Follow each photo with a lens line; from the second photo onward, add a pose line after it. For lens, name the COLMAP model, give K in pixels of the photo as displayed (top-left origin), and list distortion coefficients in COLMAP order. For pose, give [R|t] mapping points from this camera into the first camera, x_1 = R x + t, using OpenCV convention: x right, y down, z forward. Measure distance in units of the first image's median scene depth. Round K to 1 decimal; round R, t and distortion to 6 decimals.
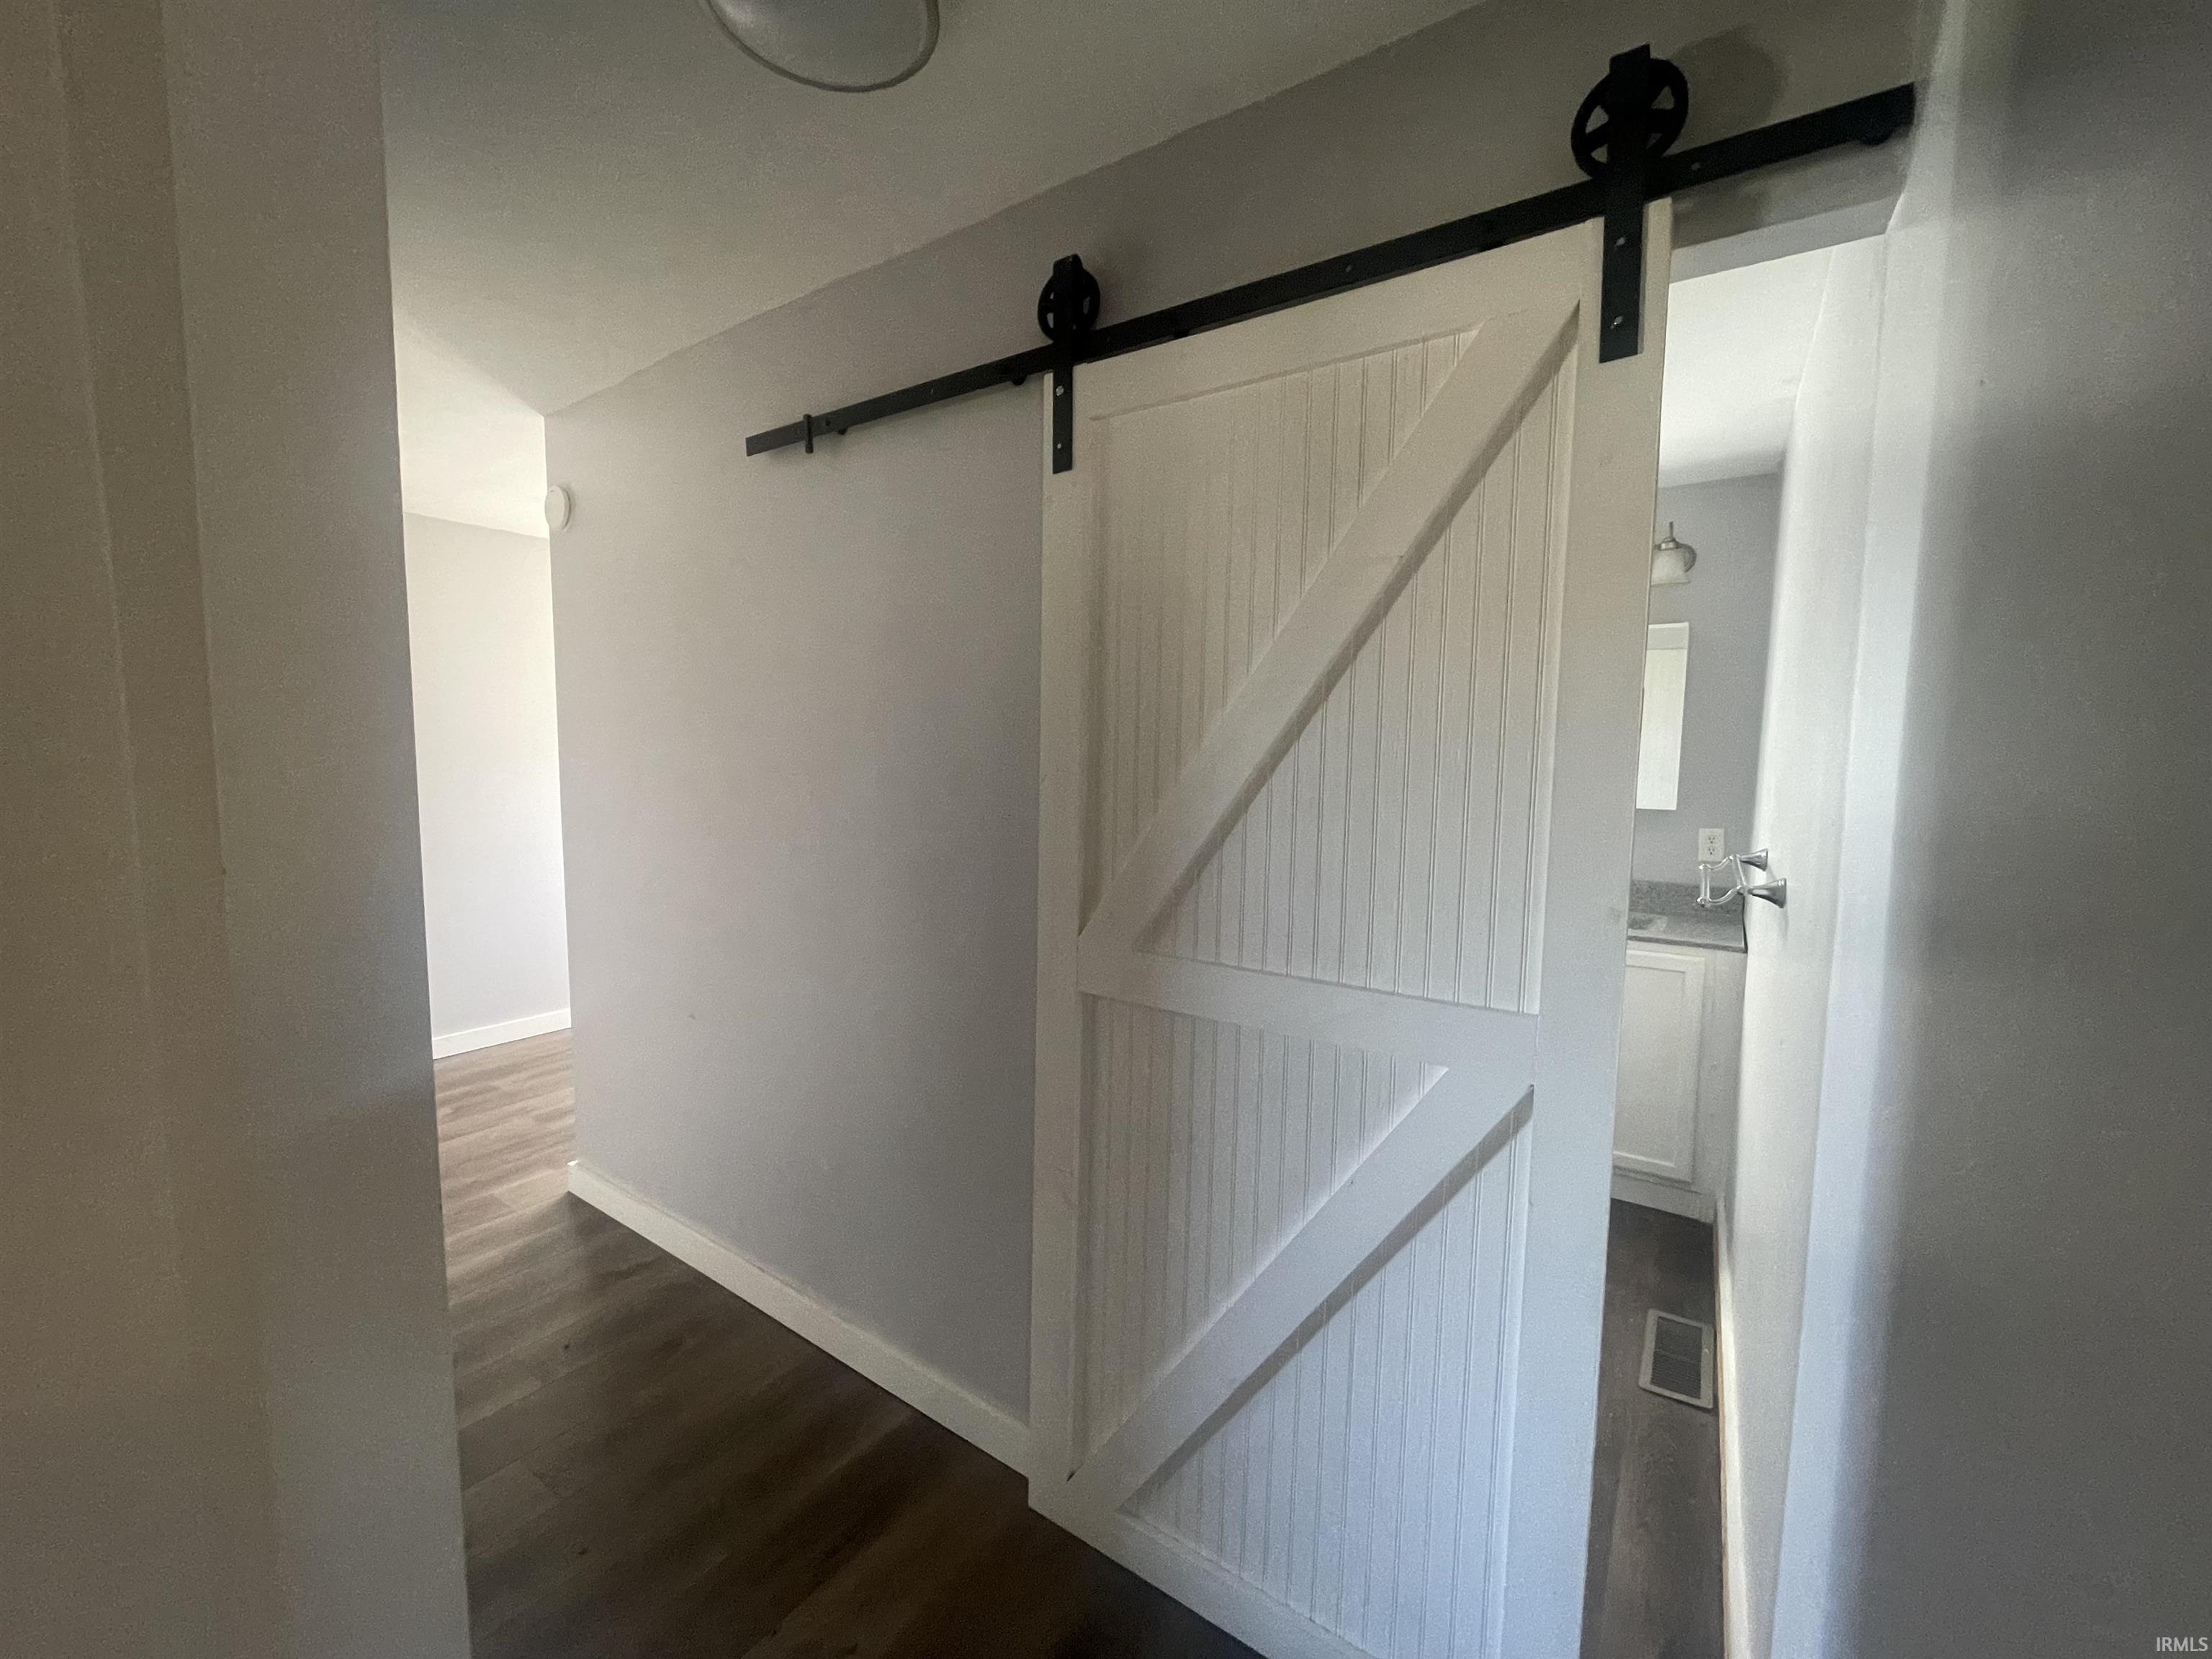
lens RADIAL K [[899.0, 0, 1106.0], [0, 899.0, 829.5], [0, 0, 1]] dist [0.001028, 0.000209]
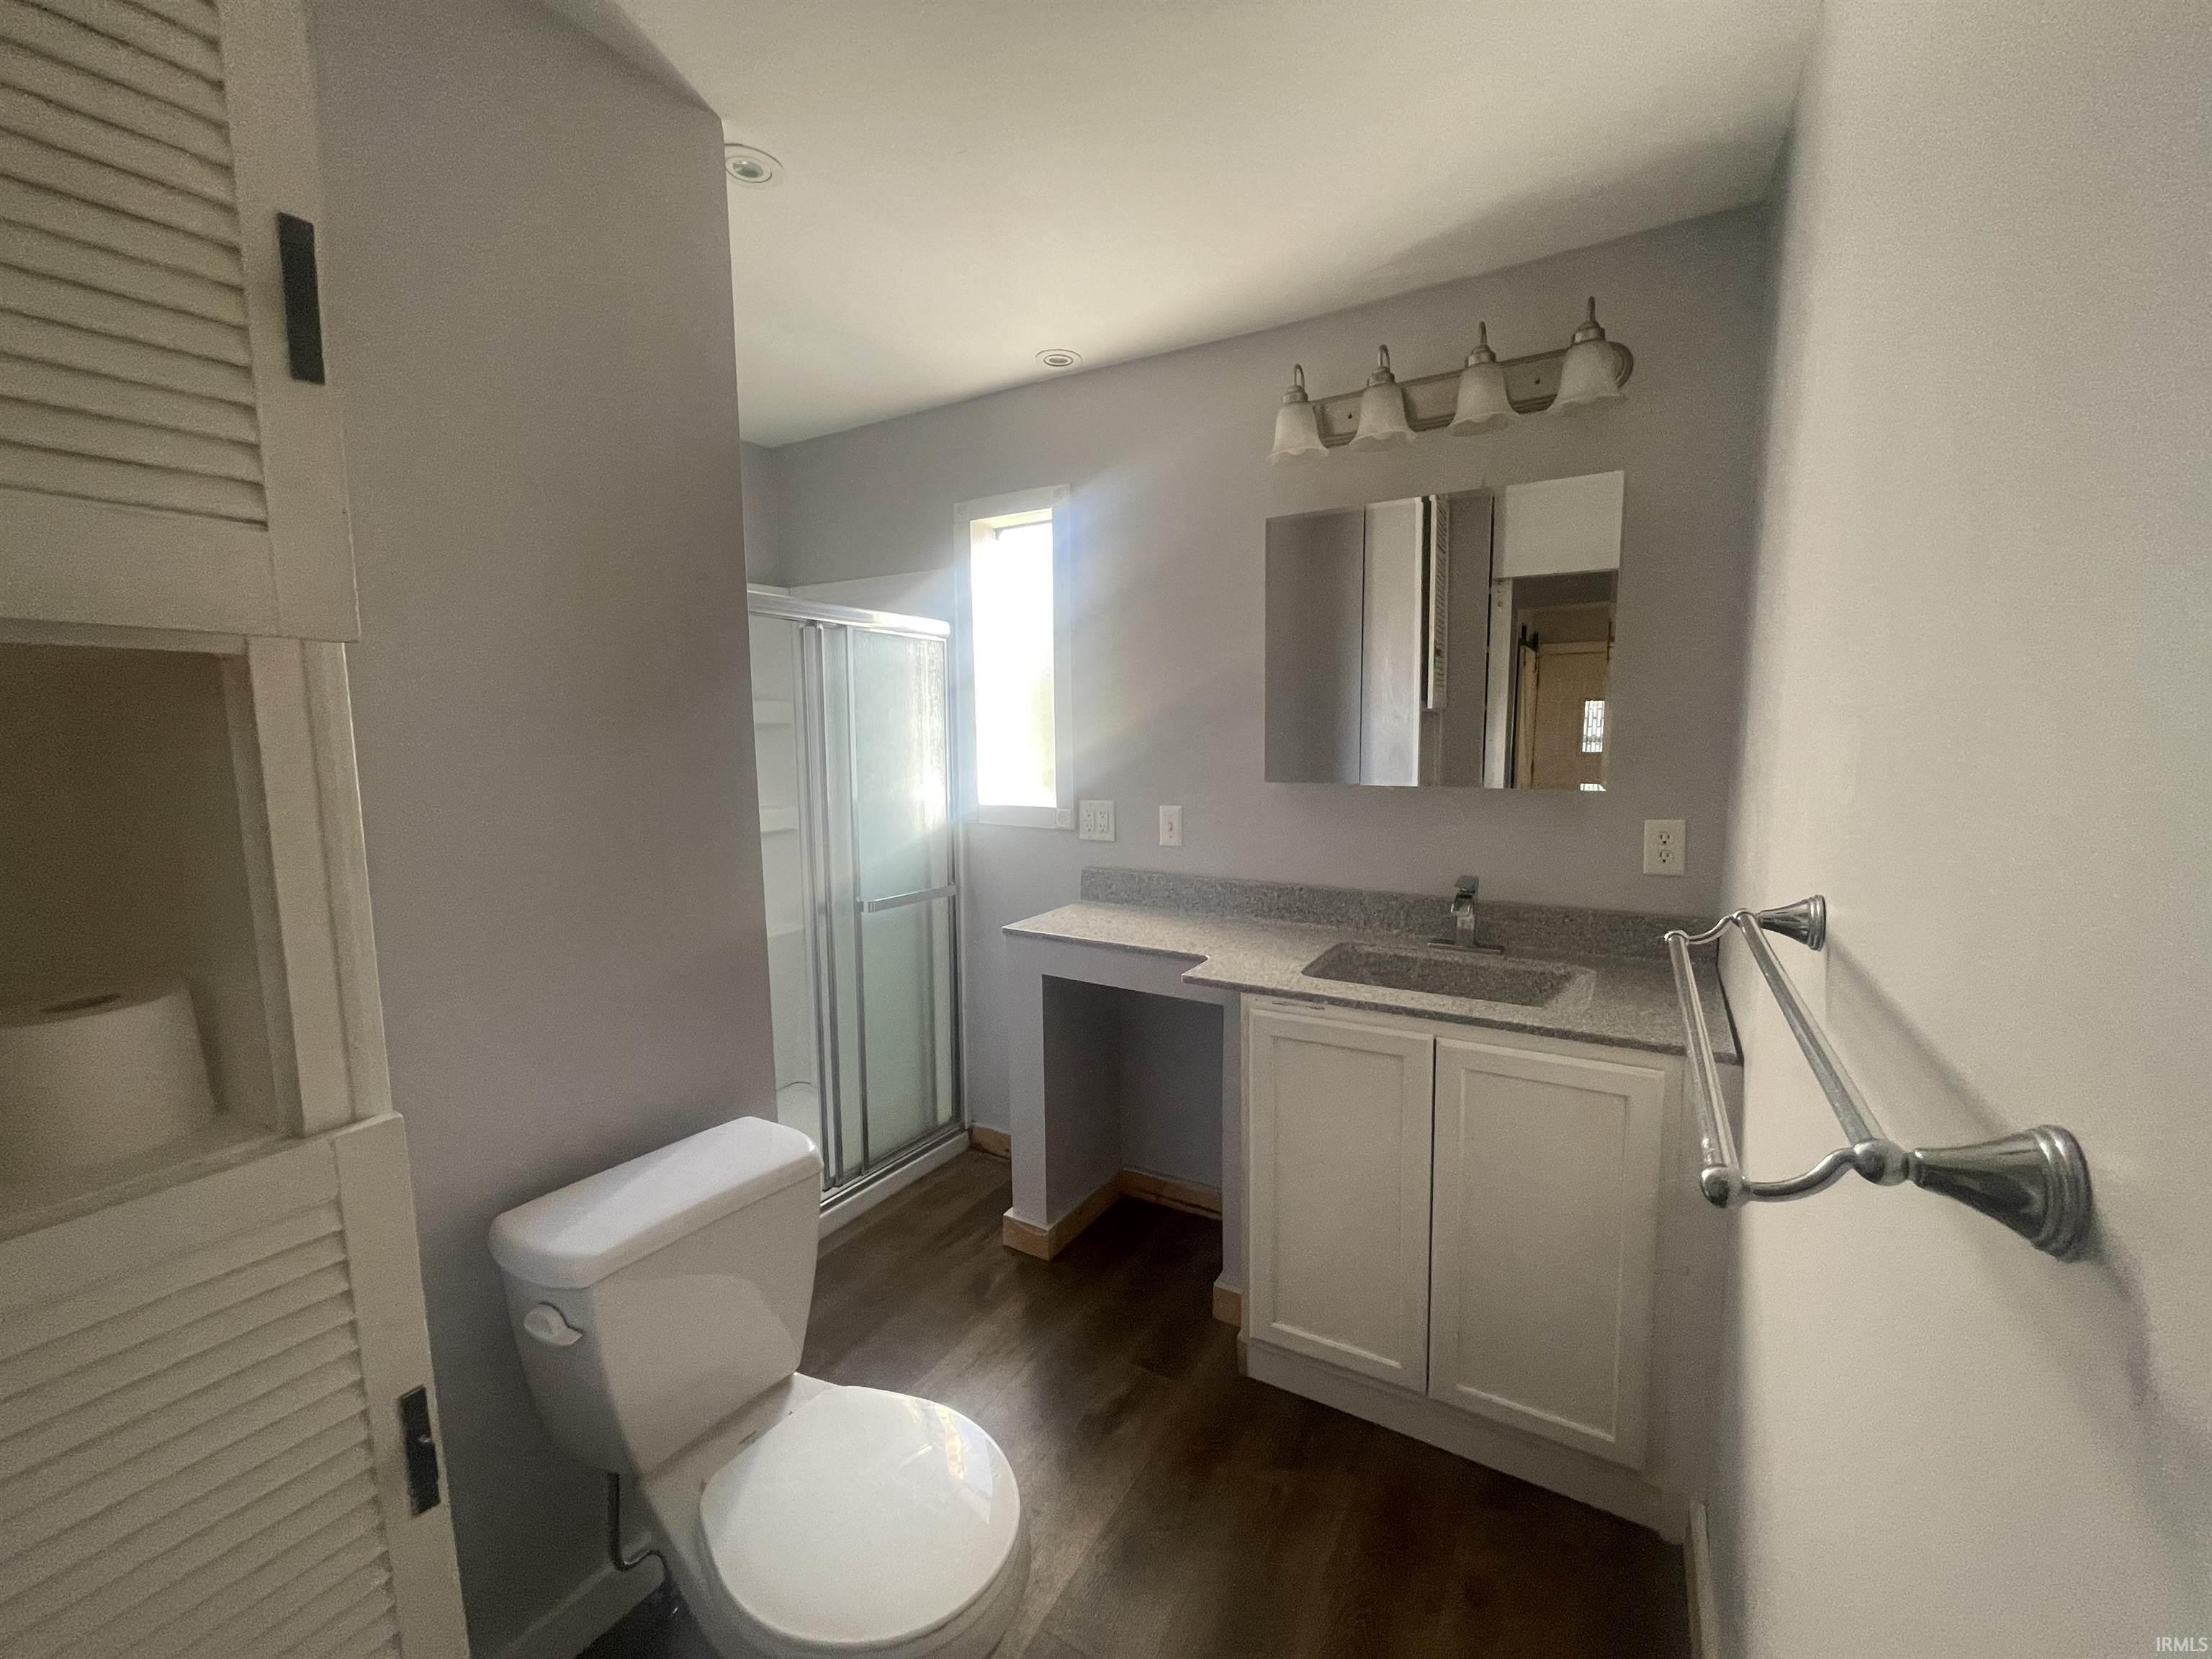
lens RADIAL K [[899.0, 0, 1106.0], [0, 899.0, 829.5], [0, 0, 1]] dist [0.001028, 0.000209]
pose [[0.997788, -0.026809, 0.060823, 0.269428], [0.025582, 0.999455, 0.020868, -0.017556], [-0.061349, -0.019266, 0.997930, 0.431762]]
